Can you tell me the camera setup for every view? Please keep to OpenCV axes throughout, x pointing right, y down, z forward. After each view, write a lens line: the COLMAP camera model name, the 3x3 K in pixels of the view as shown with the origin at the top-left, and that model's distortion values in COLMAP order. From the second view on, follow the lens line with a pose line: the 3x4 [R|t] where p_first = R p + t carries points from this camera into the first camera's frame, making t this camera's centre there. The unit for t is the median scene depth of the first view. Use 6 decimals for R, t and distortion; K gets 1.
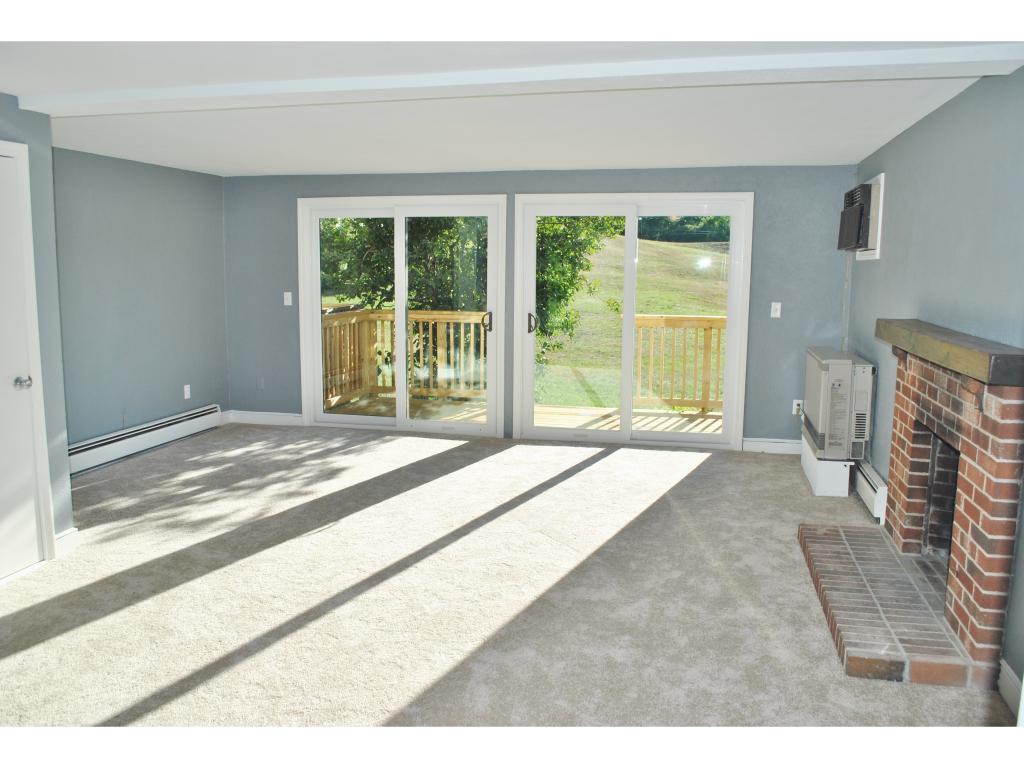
lens RADIAL K [[827.7, 0, 512.9], [0, 827.7, 383.3], [0, 0, 1]] dist [-0.066745, -0.008073]
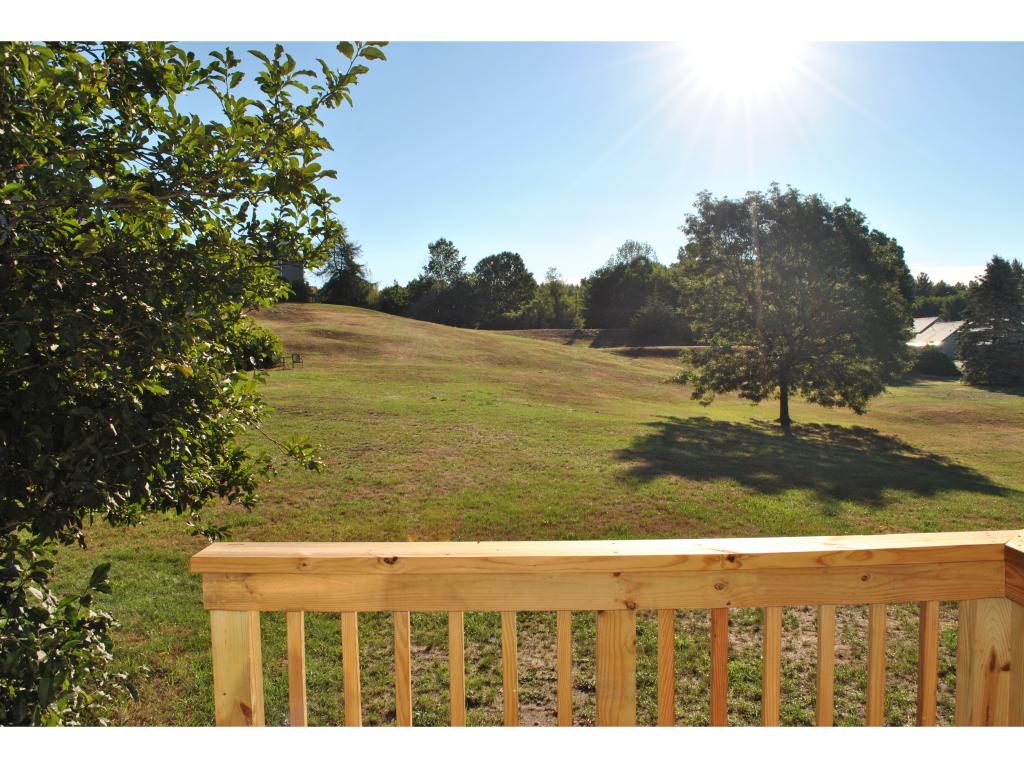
lens RADIAL K [[827.7, 0, 512.4], [0, 827.7, 385.7], [0, 0, 1]] dist [-0.066745, -0.008073]
pose [[0.977523, -0.026070, 0.209210, 0.024034], [0.048257, 0.993648, -0.101657, -0.014386], [-0.205231, 0.109468, 0.972572, 0.113405]]
